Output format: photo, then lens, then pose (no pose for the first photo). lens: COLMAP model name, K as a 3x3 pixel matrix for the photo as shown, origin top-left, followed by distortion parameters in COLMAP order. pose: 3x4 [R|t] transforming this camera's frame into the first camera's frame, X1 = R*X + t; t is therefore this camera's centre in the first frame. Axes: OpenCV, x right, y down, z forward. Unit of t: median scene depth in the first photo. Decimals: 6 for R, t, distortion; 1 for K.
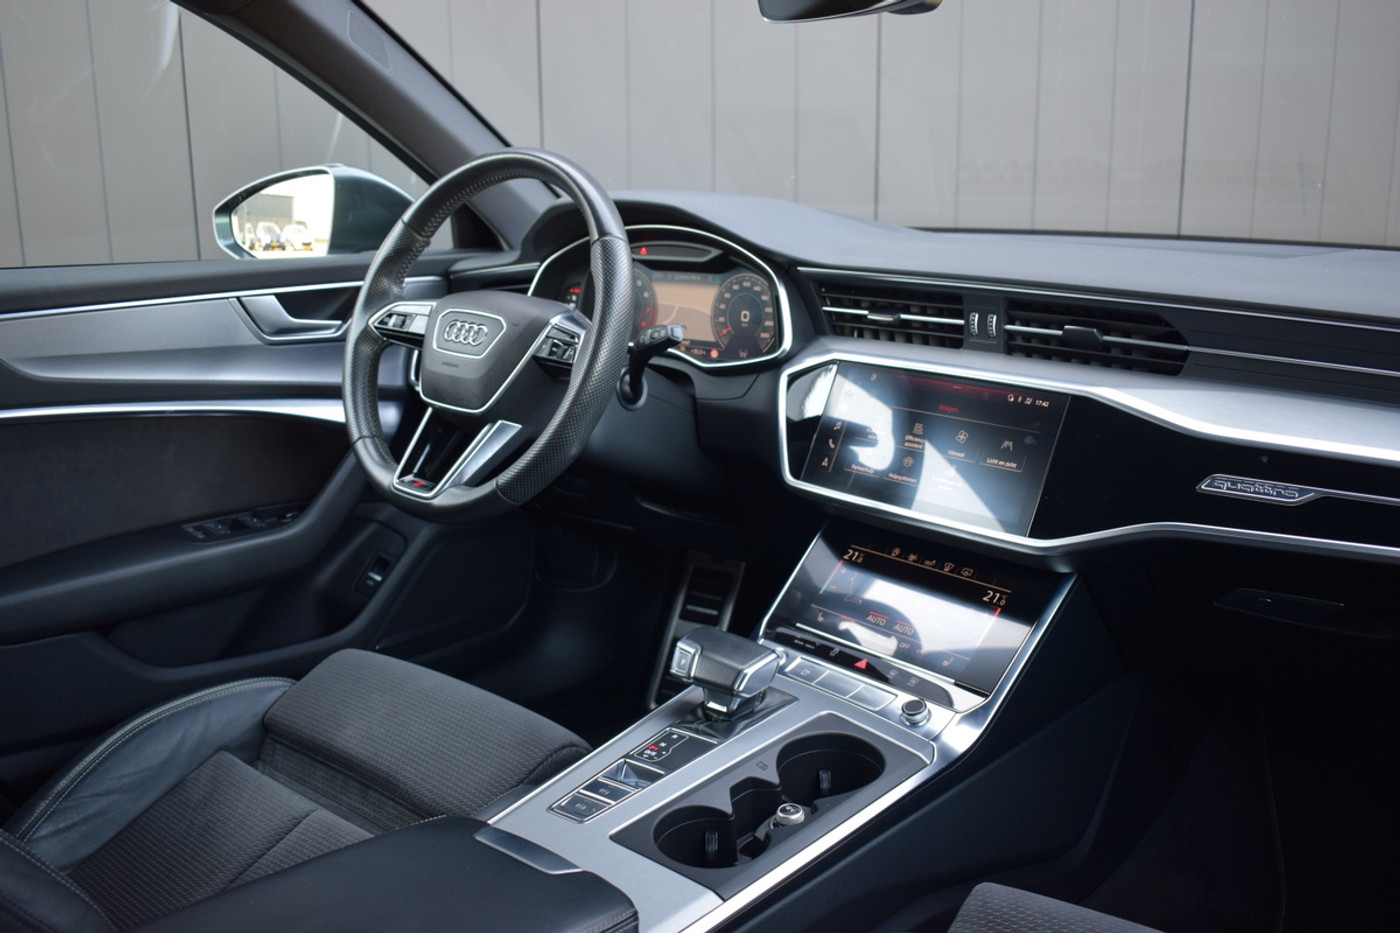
lens RADIAL K [[1250.3, 0, 690.2], [0, 1250.3, 459.1], [0, 0, 1]] dist [0.011115, -0.000272]
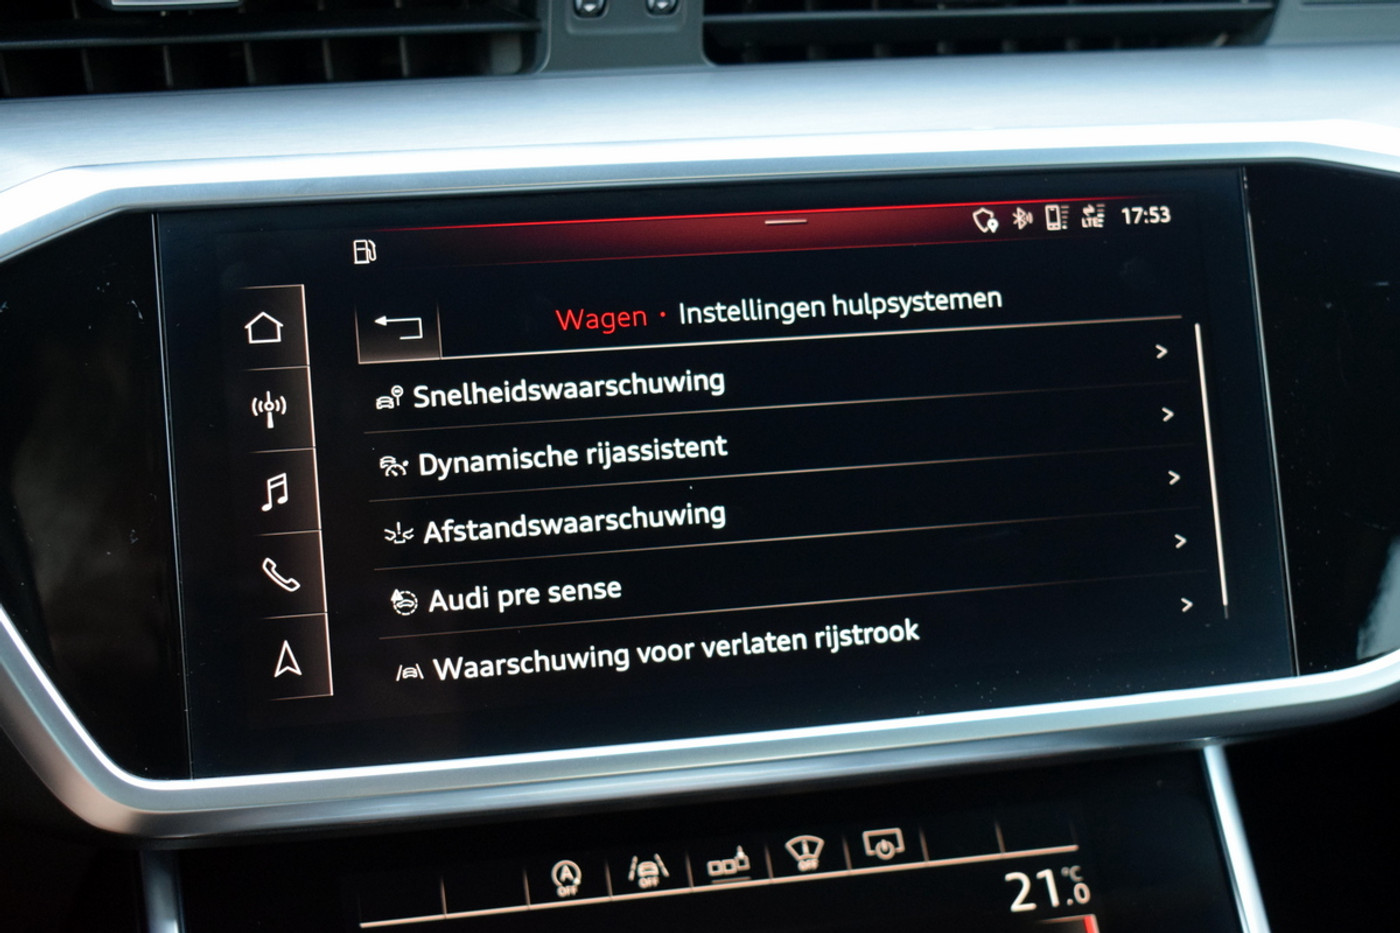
lens RADIAL K [[2202.8, 0, 697.4], [0, 2202.8, 469.2], [0, 0, 1]] dist [0.011644, 0.000000]
pose [[0.474432, -0.305946, 0.825416, -0.156235], [0.187612, 0.951260, 0.244756, -0.100759], [-0.860068, 0.038738, 0.508707, 0.632138]]
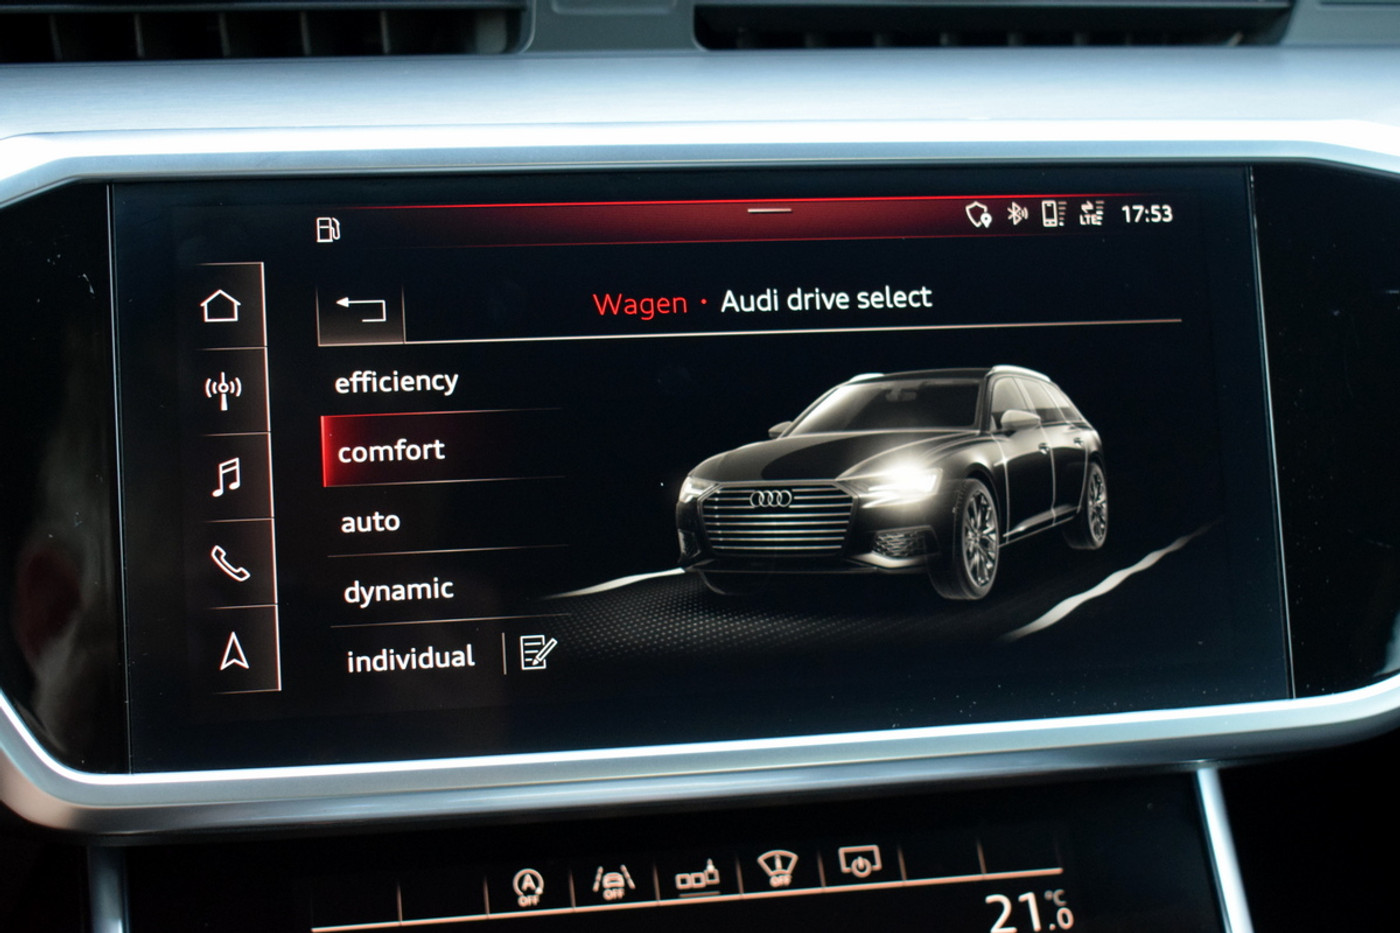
lens RADIAL K [[2171.0, 0, 699.7], [0, 2171.0, 464.8], [0, 0, 1]] dist [0.007002, 0.000000]
pose [[0.495130, -0.288162, 0.819640, -0.135162], [0.166425, 0.957383, 0.236054, -0.092083], [-0.852731, 0.019531, 0.521986, 0.633665]]
